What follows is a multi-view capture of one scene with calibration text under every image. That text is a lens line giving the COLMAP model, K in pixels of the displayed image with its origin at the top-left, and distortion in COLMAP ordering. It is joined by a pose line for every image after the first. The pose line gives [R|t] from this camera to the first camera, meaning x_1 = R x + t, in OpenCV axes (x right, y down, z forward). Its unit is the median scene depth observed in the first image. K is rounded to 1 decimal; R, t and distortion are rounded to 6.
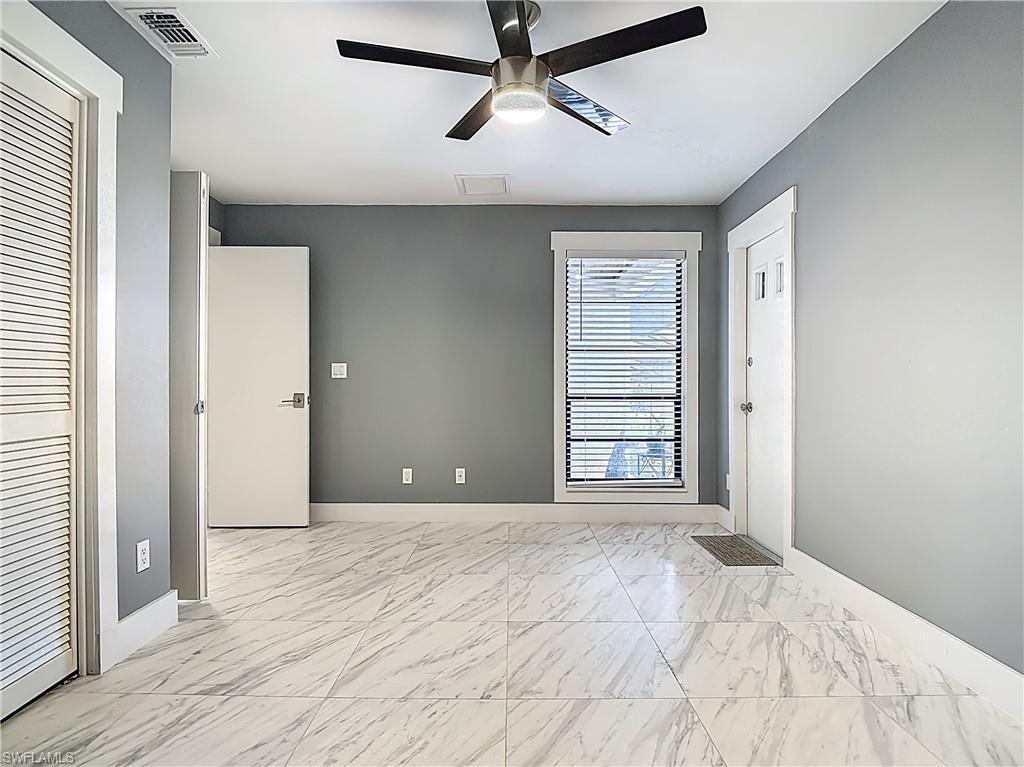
lens RADIAL K [[542.9, 0, 519.7], [0, 542.9, 376.1], [0, 0, 1]] dist [0.015325, -0.019727]
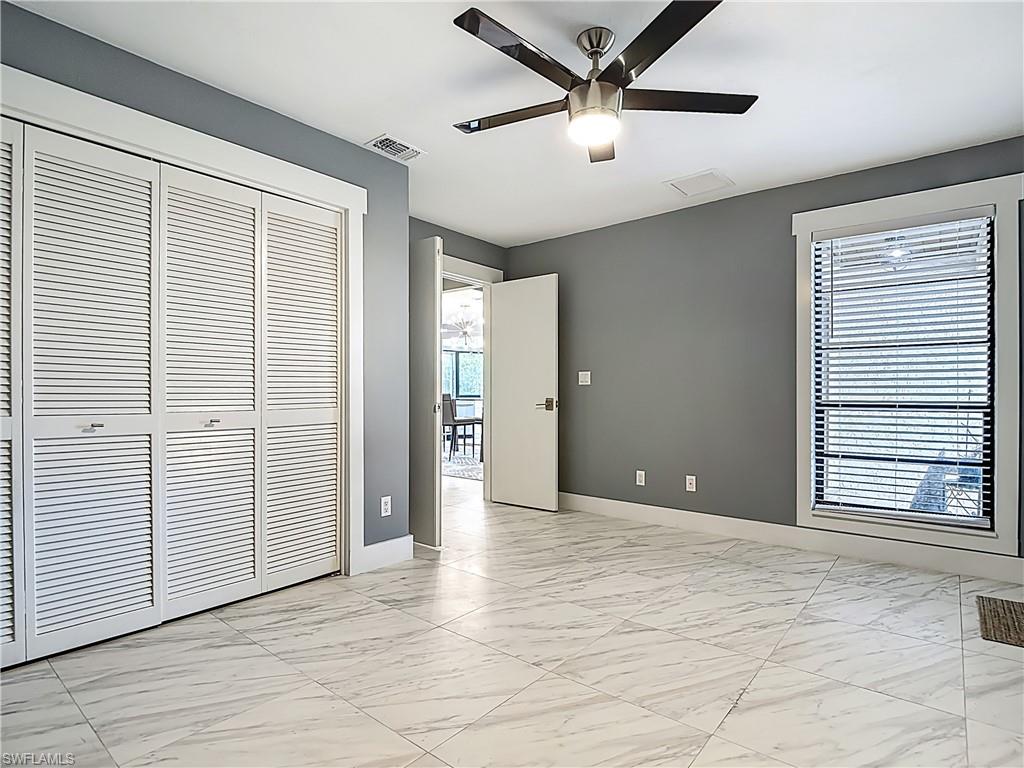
lens RADIAL K [[542.9, 0, 512.6], [0, 542.9, 382.5], [0, 0, 1]] dist [0.015325, -0.019727]
pose [[0.772038, -0.013306, -0.635437, 0.301364], [0.013607, 0.999898, -0.004406, 0.001616], [0.635431, -0.005245, 0.772140, 0.042731]]
